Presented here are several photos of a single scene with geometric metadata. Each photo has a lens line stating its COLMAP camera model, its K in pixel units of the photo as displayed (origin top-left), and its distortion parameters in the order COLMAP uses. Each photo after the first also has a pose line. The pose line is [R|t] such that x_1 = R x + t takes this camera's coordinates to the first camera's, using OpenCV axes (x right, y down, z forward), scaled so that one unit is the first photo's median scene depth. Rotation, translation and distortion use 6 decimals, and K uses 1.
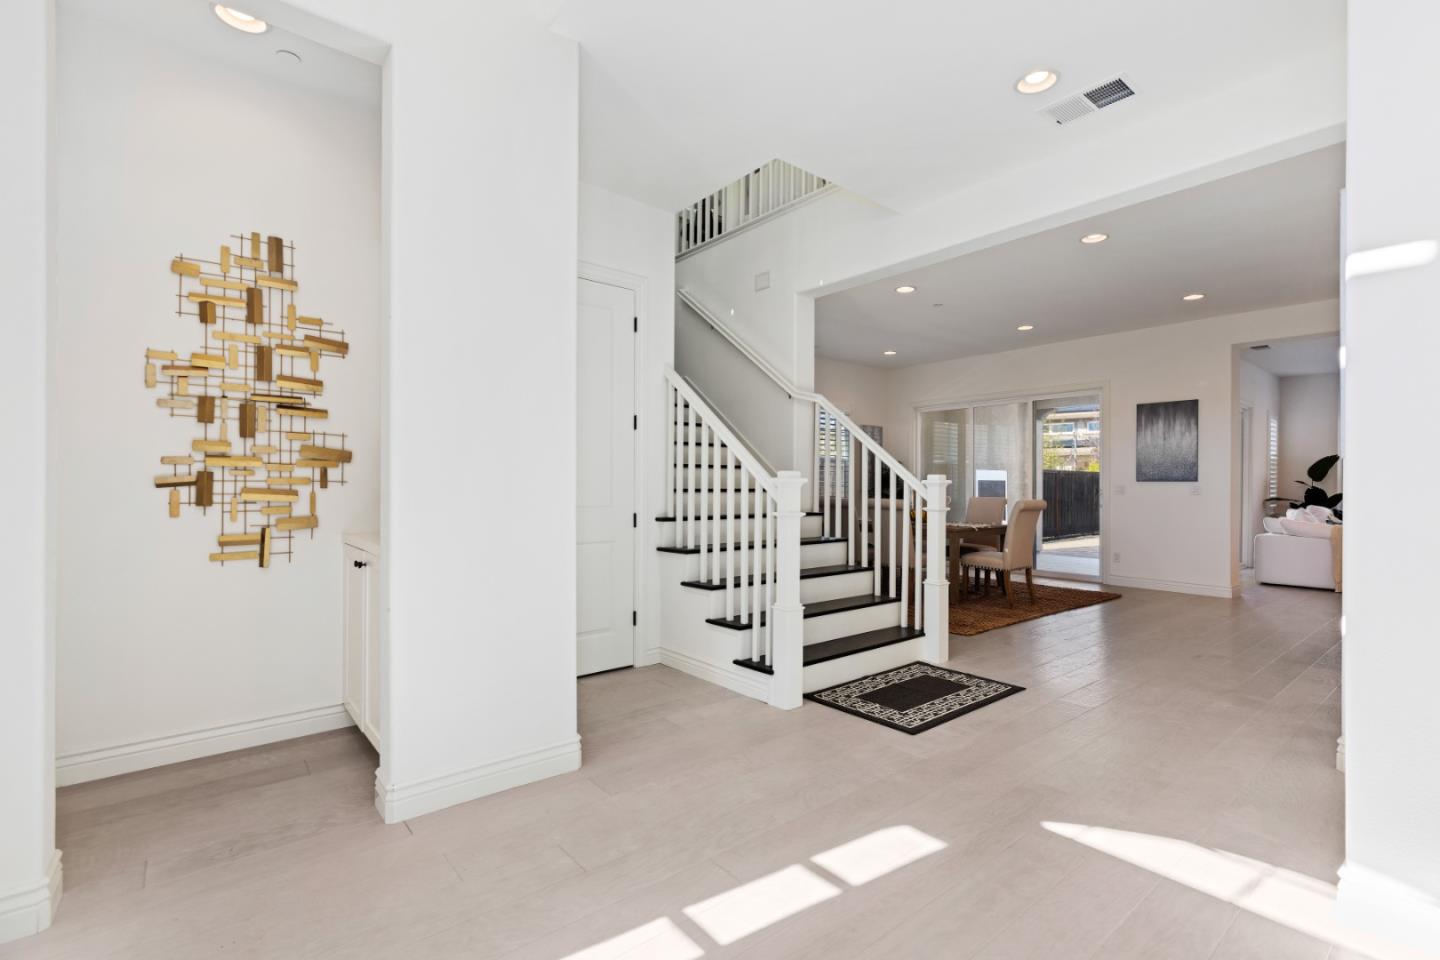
lens RADIAL K [[667.0, 0, 719.1], [0, 667.0, 486.3], [0, 0, 1]] dist [-0.001641, 0.000247]
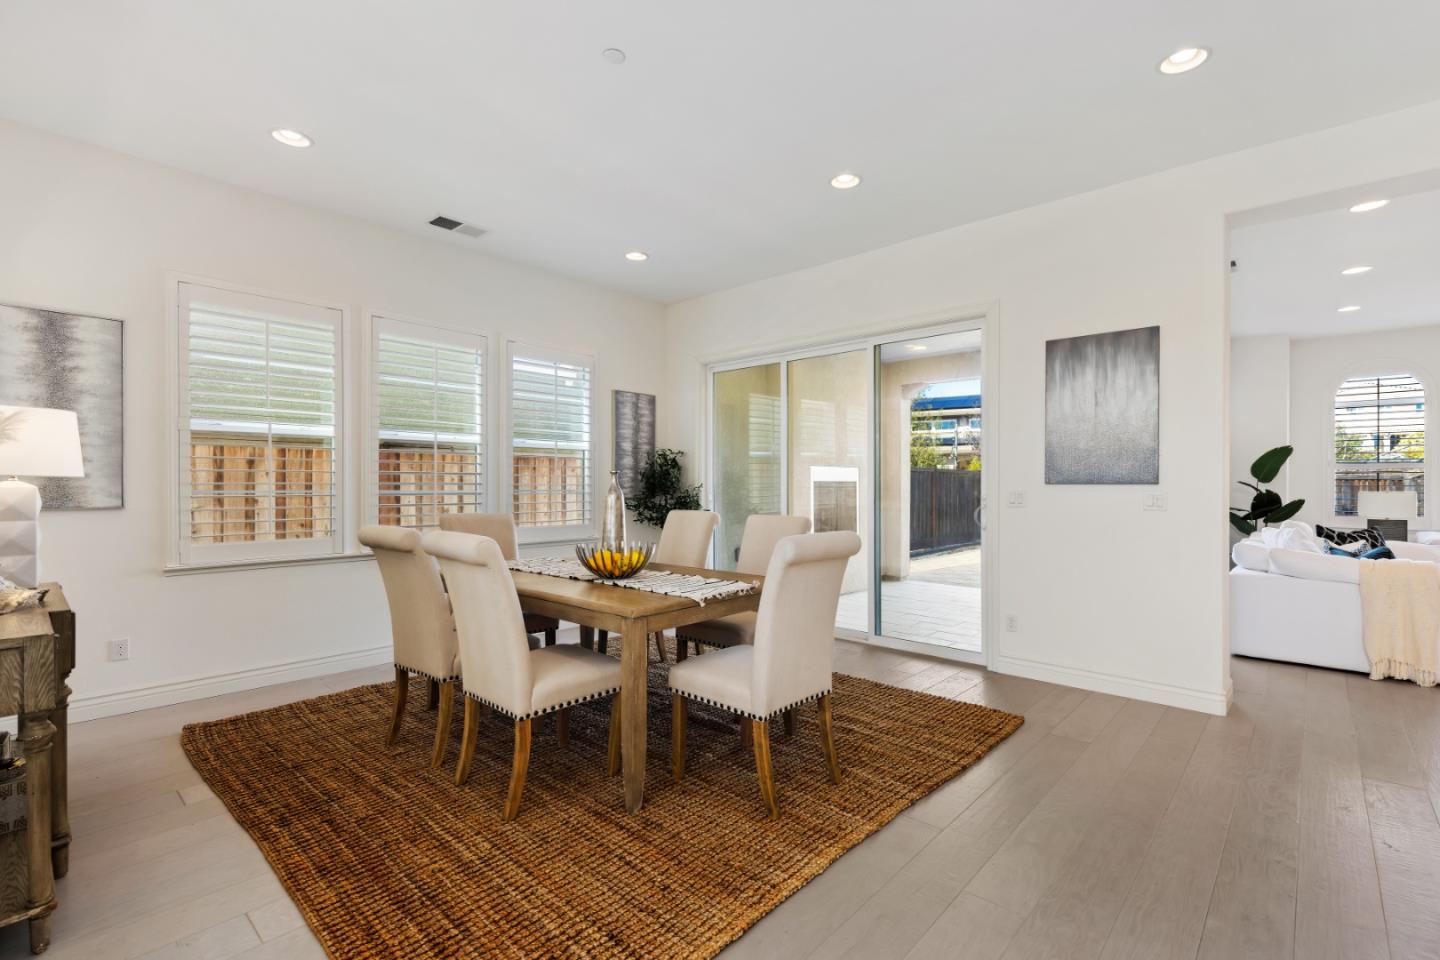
lens RADIAL K [[667.0, 0, 717.1], [0, 667.0, 482.0], [0, 0, 1]] dist [-0.001641, 0.000247]
pose [[0.989923, -0.001725, 0.141598, 0.229562], [0.002630, 0.999977, -0.006204, -0.005278], [-0.141584, 0.006514, 0.989905, 0.402078]]
